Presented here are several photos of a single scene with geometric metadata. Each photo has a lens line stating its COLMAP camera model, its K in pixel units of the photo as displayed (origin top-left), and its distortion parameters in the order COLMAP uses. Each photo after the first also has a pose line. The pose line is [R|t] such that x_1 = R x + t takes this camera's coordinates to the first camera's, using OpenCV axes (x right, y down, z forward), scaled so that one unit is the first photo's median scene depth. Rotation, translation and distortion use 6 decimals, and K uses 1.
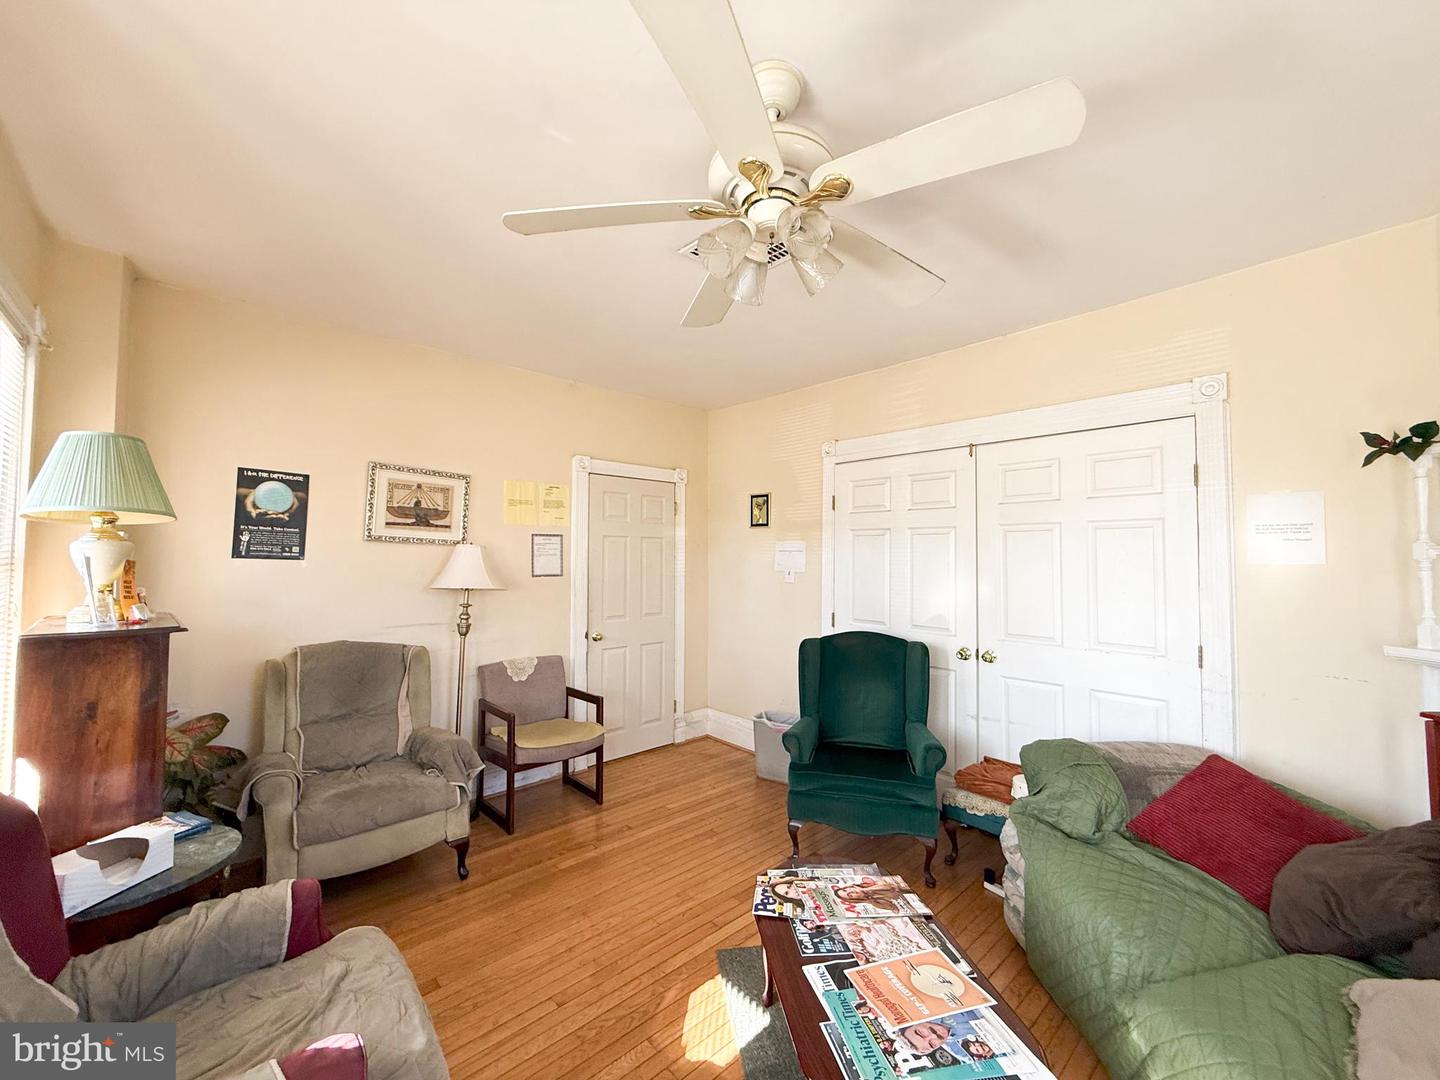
lens RADIAL K [[574.2, 0, 713.6], [0, 574.2, 539.9], [0, 0, 1]] dist [-0.002601, 0.000673]
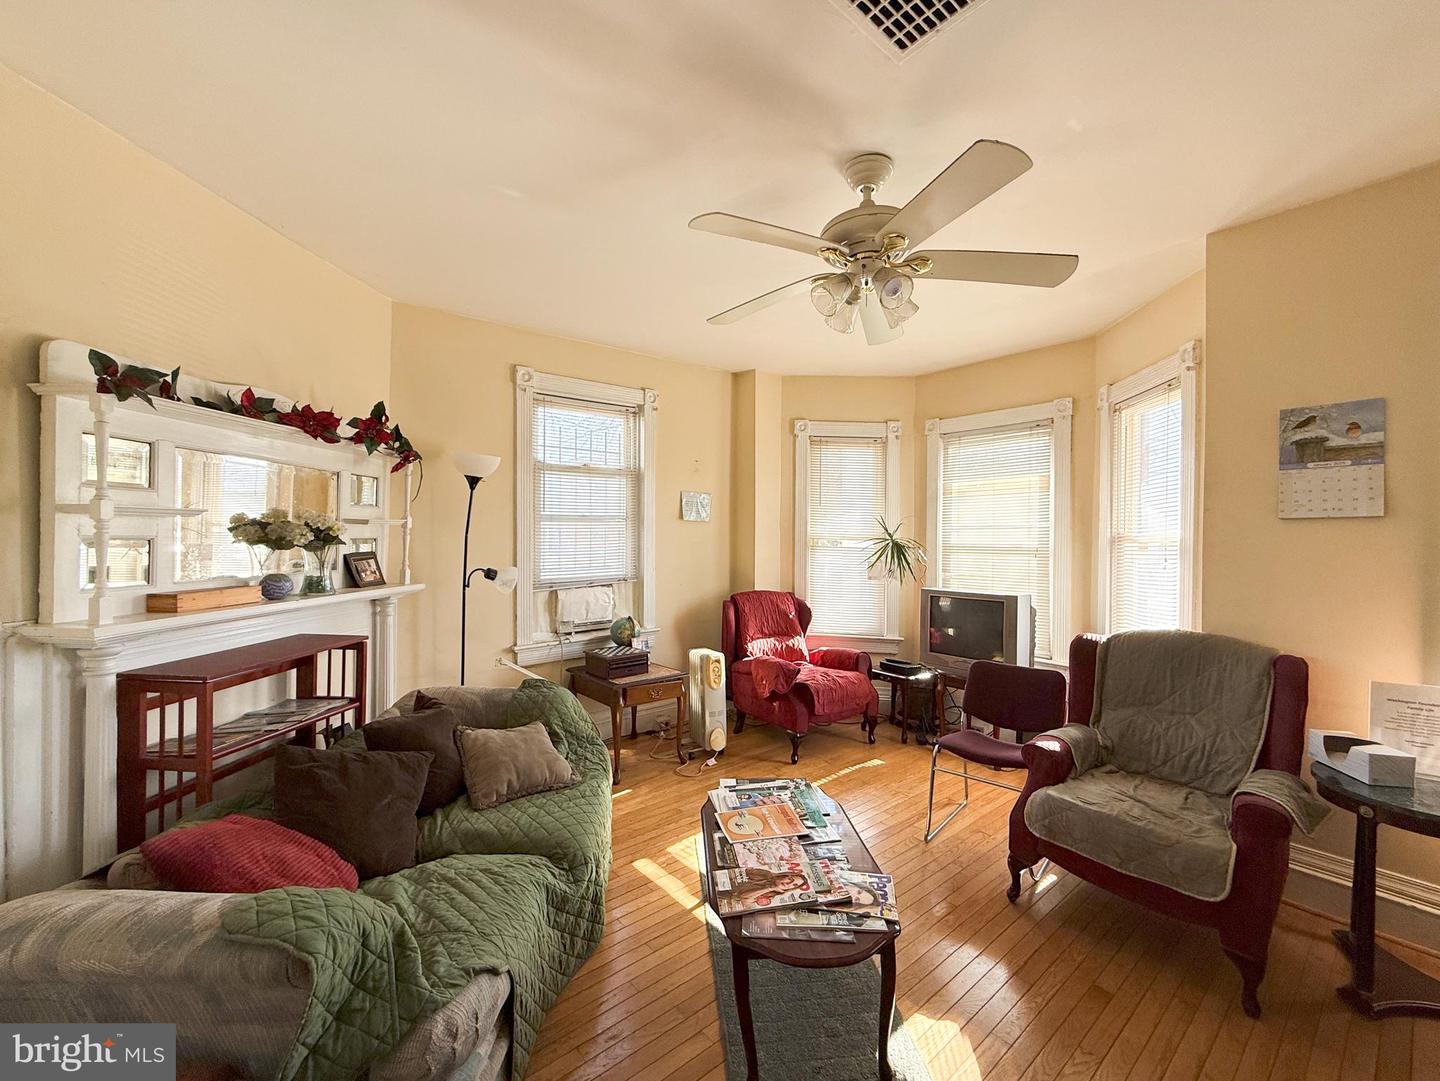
lens RADIAL K [[596.8, 0, 717.7], [0, 596.8, 542.5], [0, 0, 1]] dist [0.004584, -0.000186]
pose [[-0.998920, -0.007650, 0.045827, 0.195998], [-0.008778, 0.999662, -0.024458, 0.054316], [-0.045625, -0.024834, -0.998650, 1.235726]]
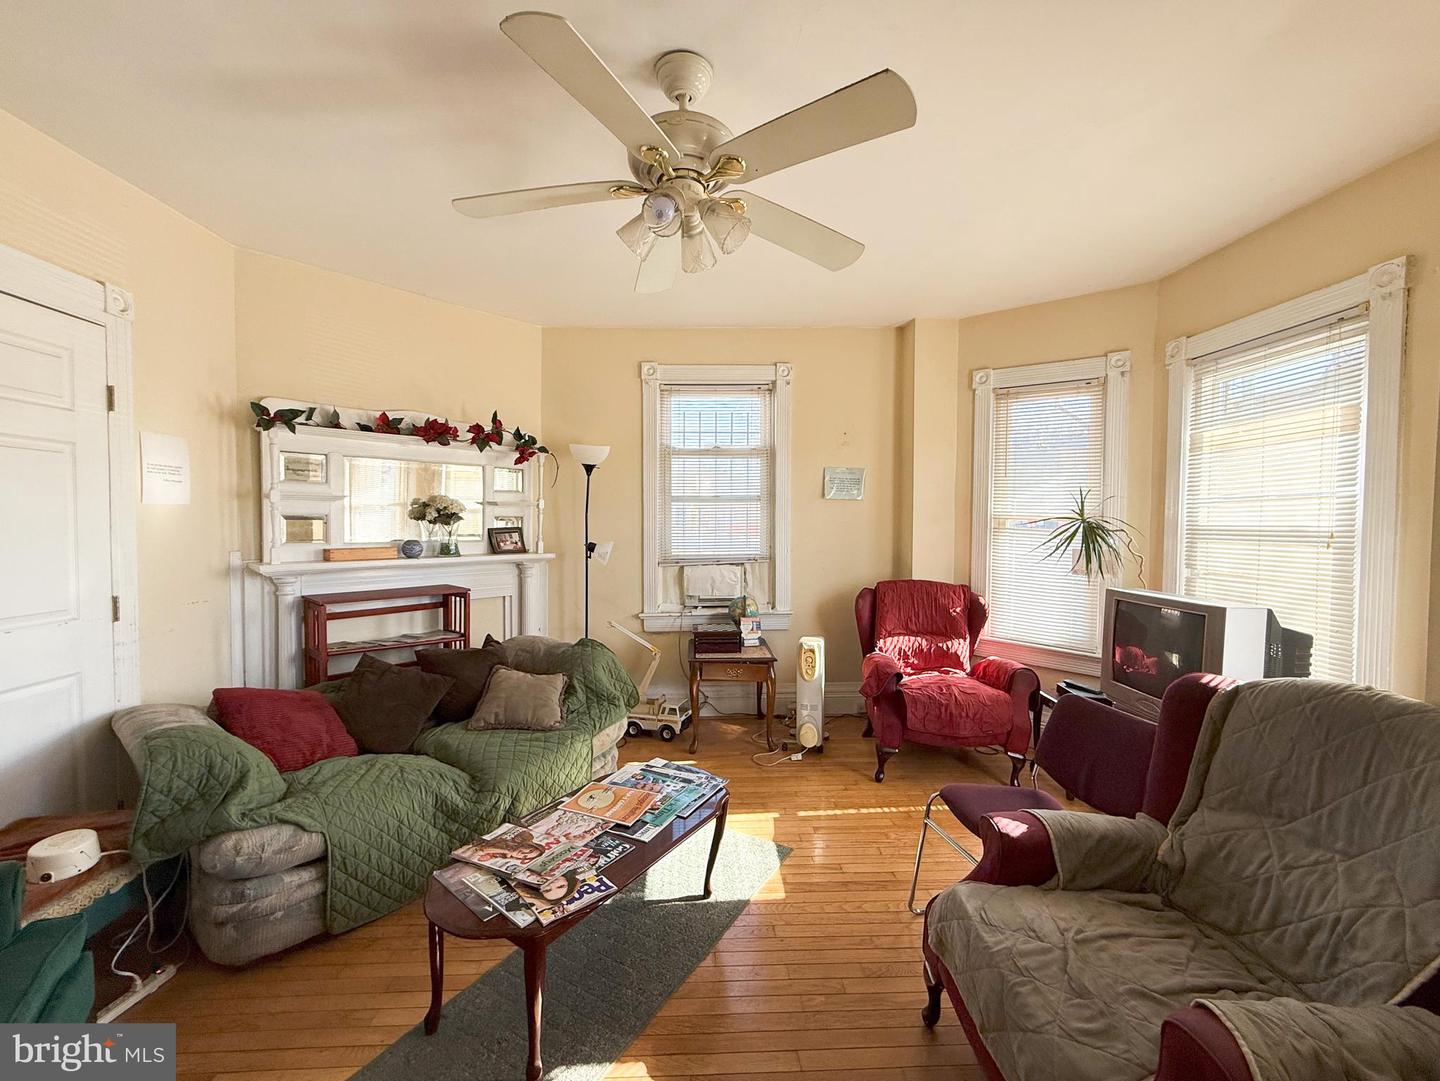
lens RADIAL K [[596.8, 0, 714.7], [0, 596.8, 541.1], [0, 0, 1]] dist [0.004584, -0.000186]
pose [[-0.766289, -0.028971, 0.641843, -0.375926], [-0.029824, 0.999510, 0.009509, 0.056180], [-0.641803, -0.011856, -0.766778, 0.964893]]
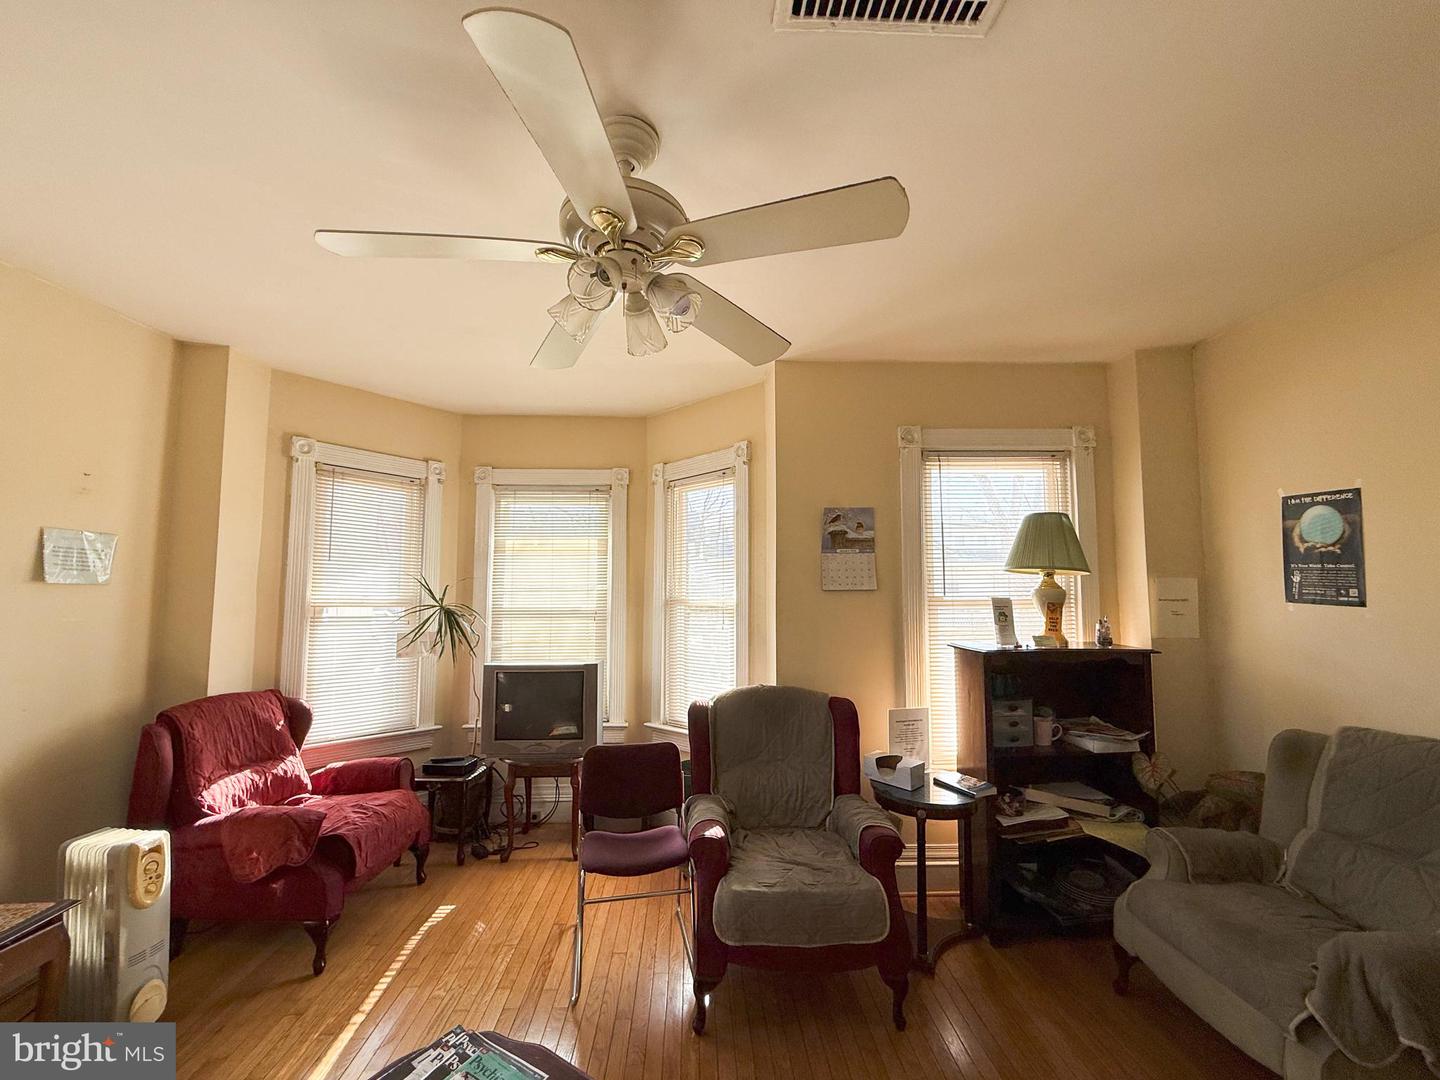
lens RADIAL K [[574.2, 0, 719.7], [0, 574.2, 539.8], [0, 0, 1]] dist [-0.002601, 0.000673]
pose [[-0.637991, -0.060426, -0.767669, 0.375211], [0.026185, 0.994637, -0.100054, 0.002114], [0.769598, -0.083935, -0.632988, 0.889137]]
